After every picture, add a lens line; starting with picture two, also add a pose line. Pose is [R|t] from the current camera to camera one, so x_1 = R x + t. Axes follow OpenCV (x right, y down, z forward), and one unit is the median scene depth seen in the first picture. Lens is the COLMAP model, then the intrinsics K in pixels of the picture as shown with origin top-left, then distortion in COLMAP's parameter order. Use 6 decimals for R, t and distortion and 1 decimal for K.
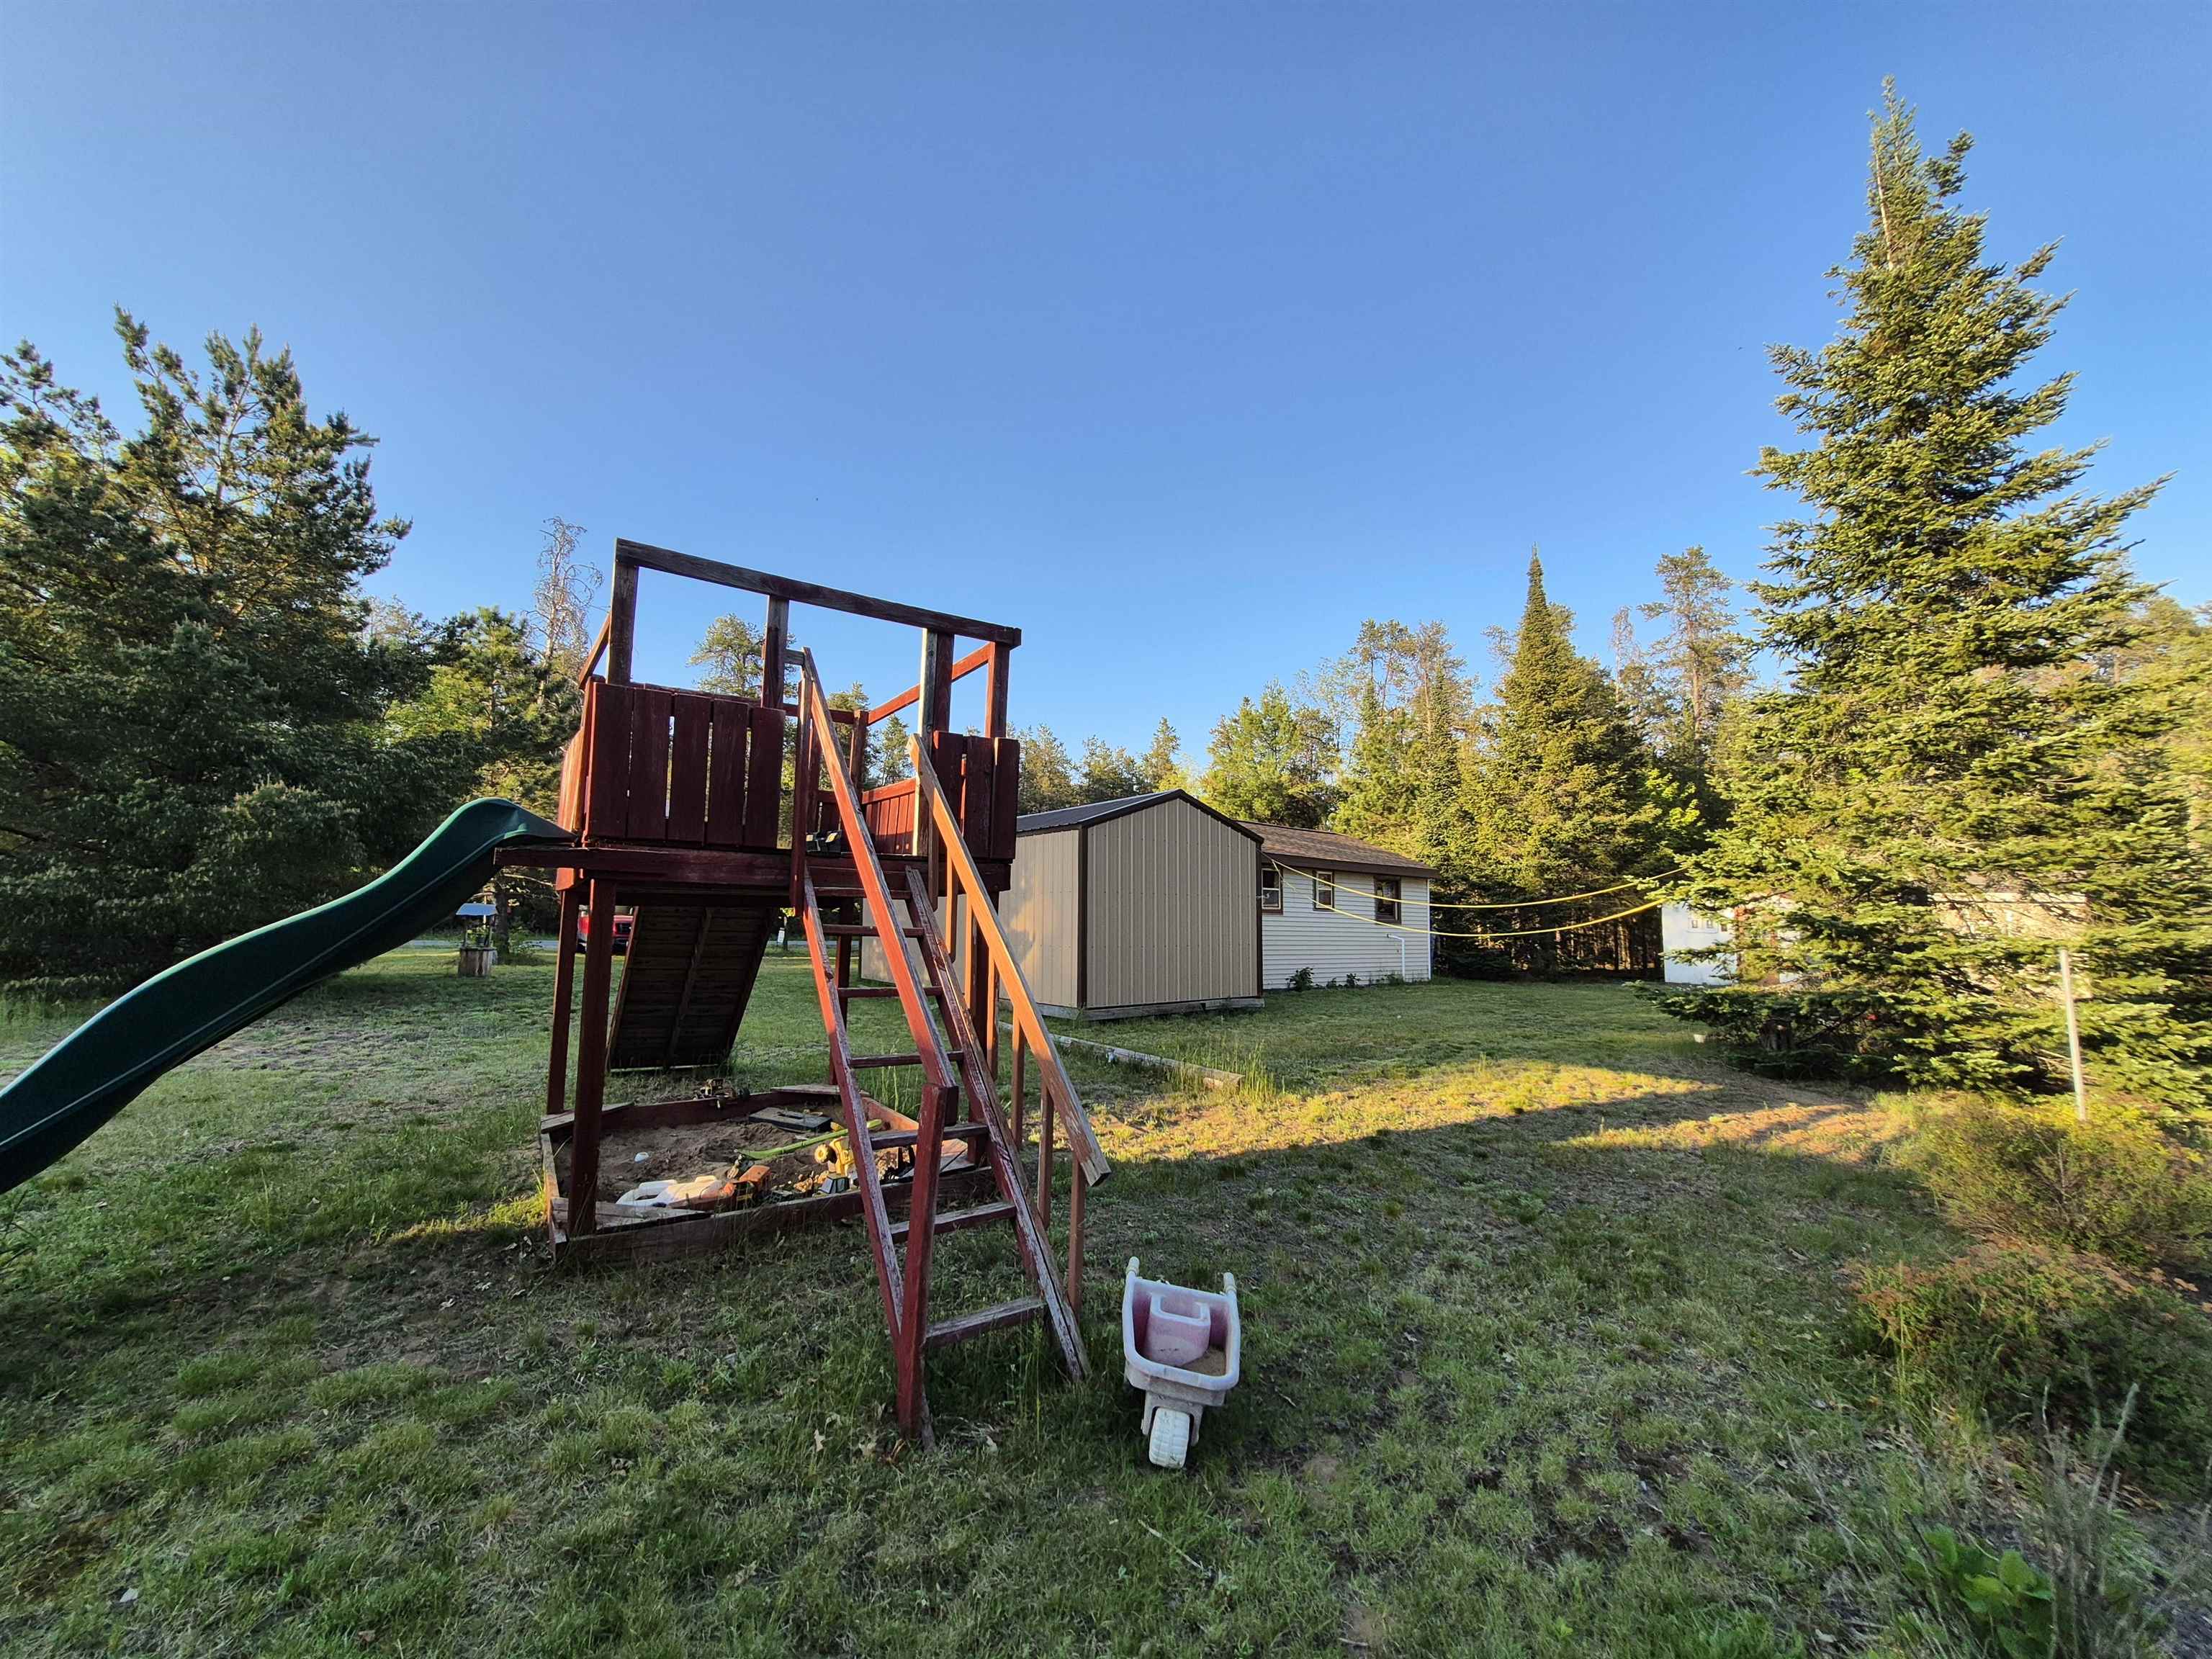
lens RADIAL K [[808.7, 0, 1094.7], [0, 808.7, 849.0], [0, 0, 1]] dist [-0.001602, -0.000128]
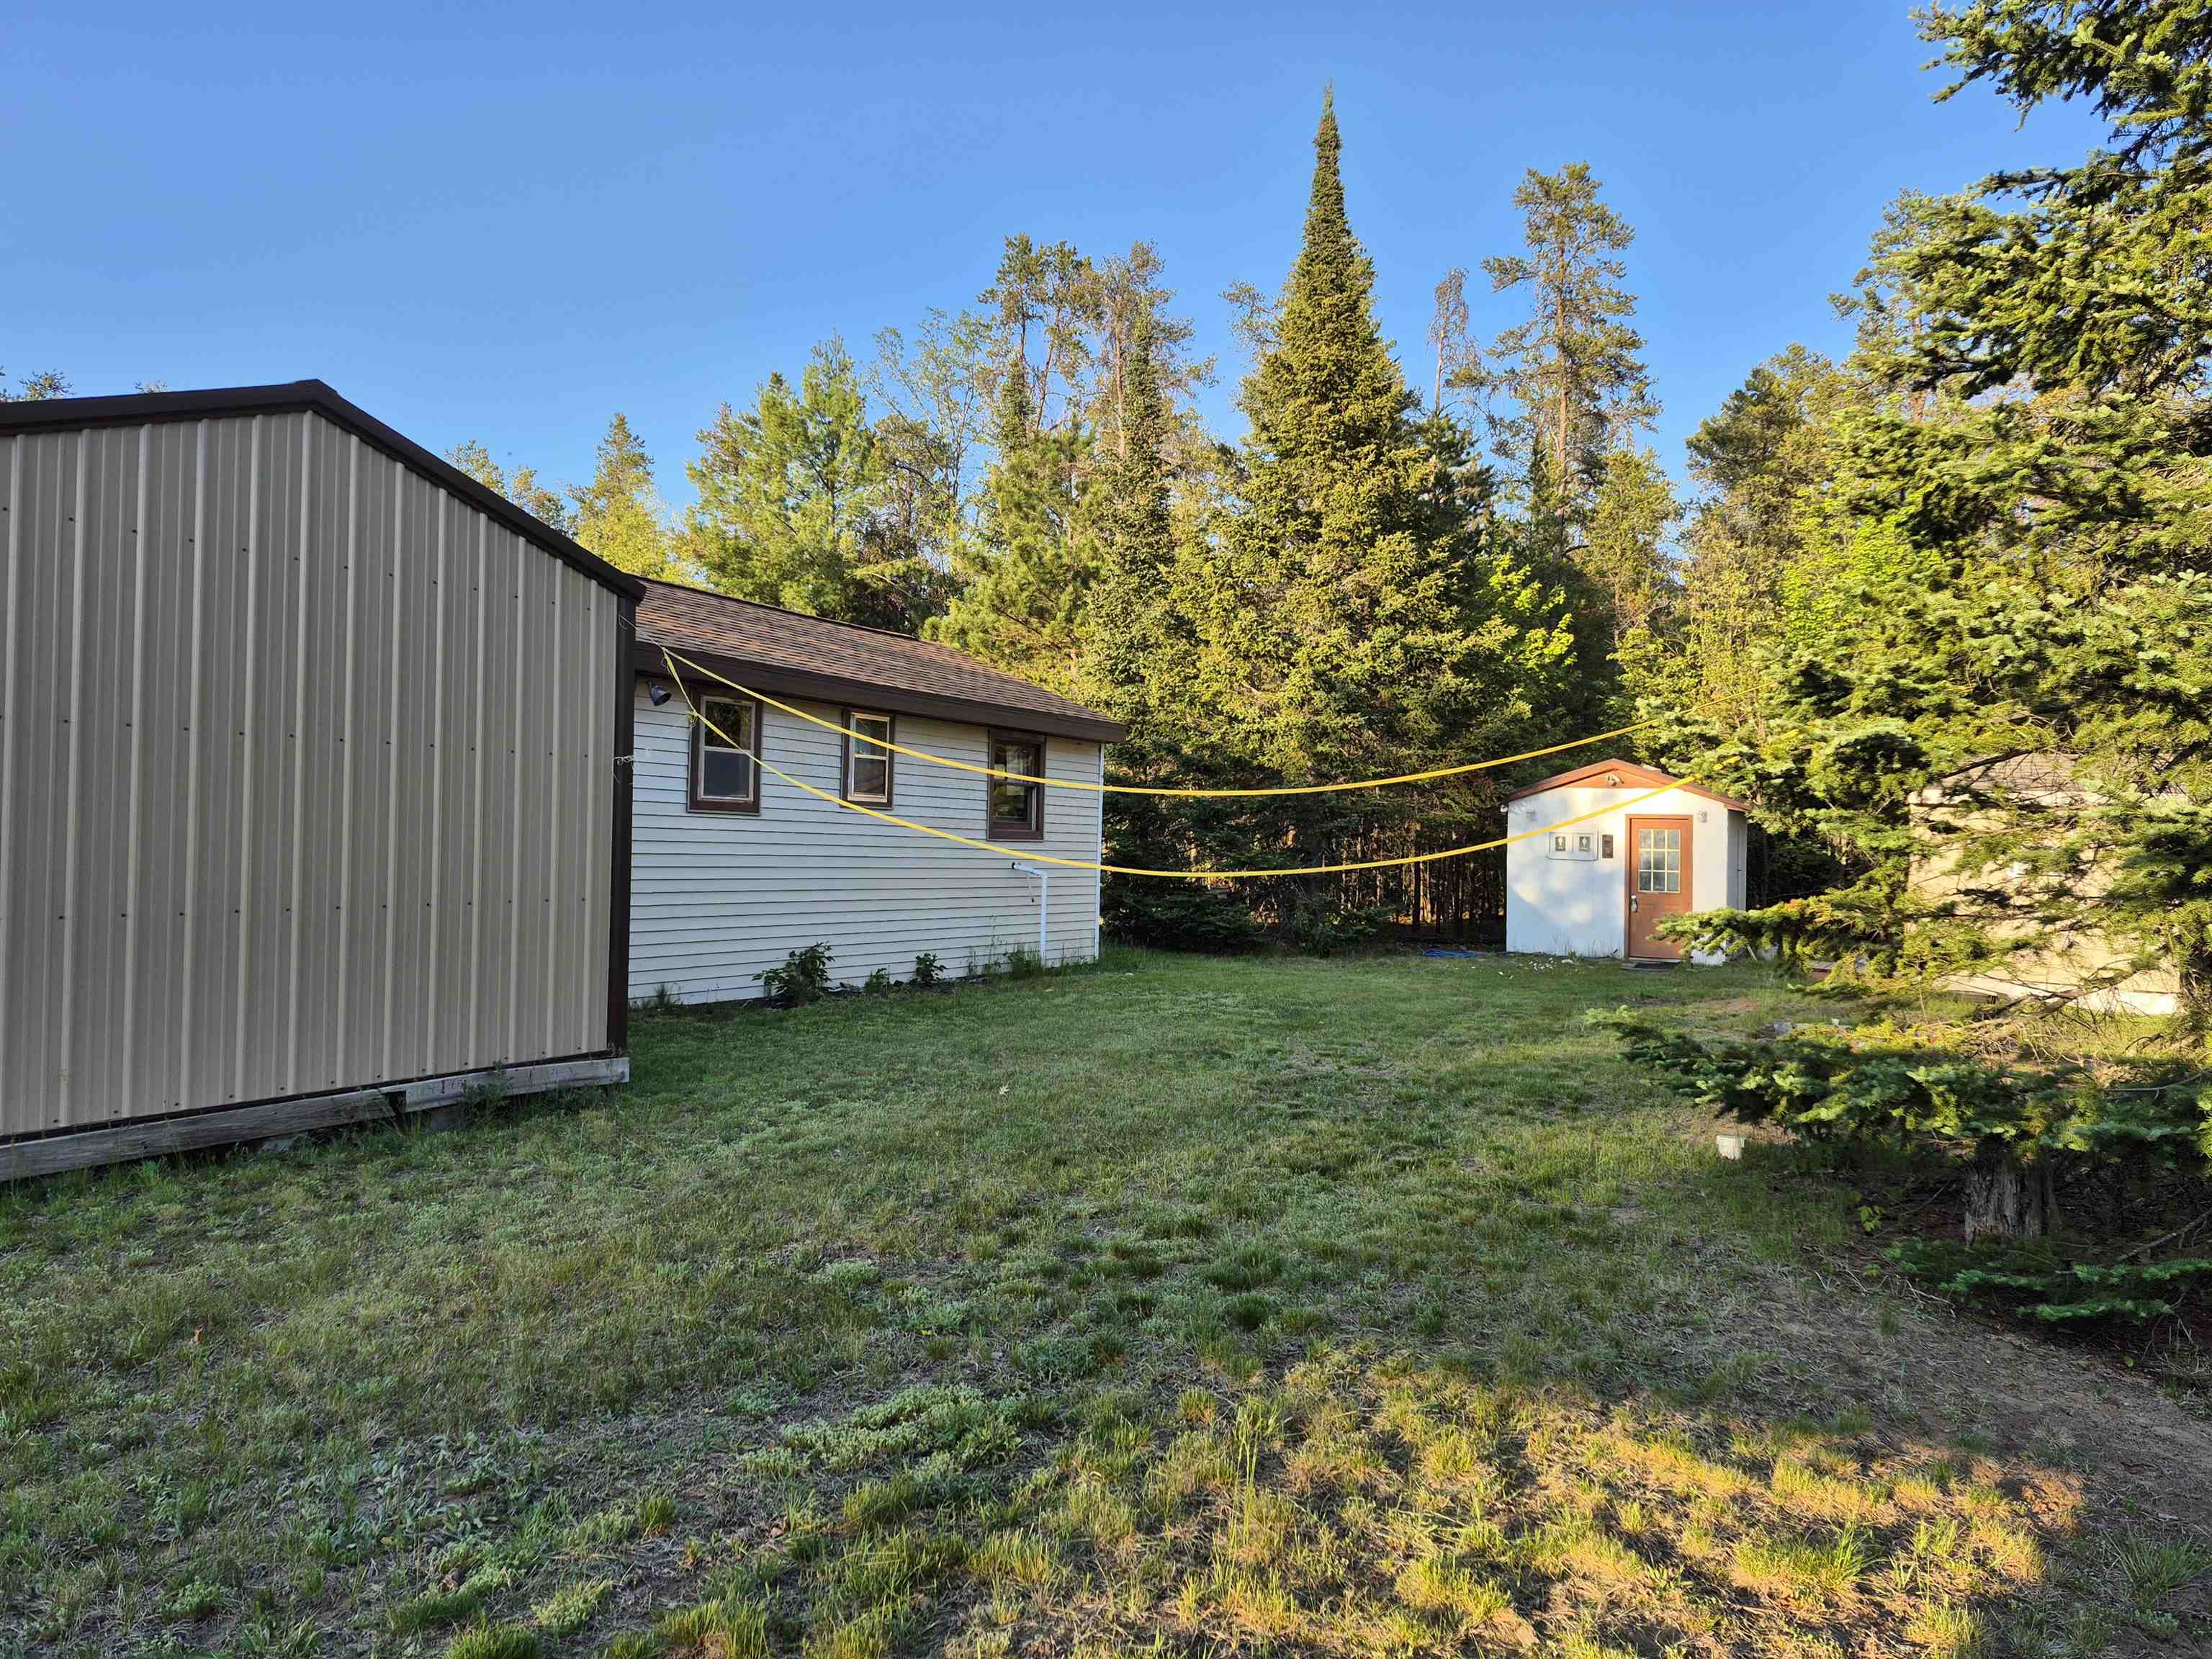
lens RADIAL K [[1481.2, 0, 1106.0], [0, 1481.2, 829.5], [0, 0, 1]] dist [0.000342, 0.000247]
pose [[0.925940, 0.007956, 0.377588, 0.076703], [-0.040465, 0.996113, 0.078242, 0.015775], [-0.375498, -0.087726, 0.922662, 0.172037]]
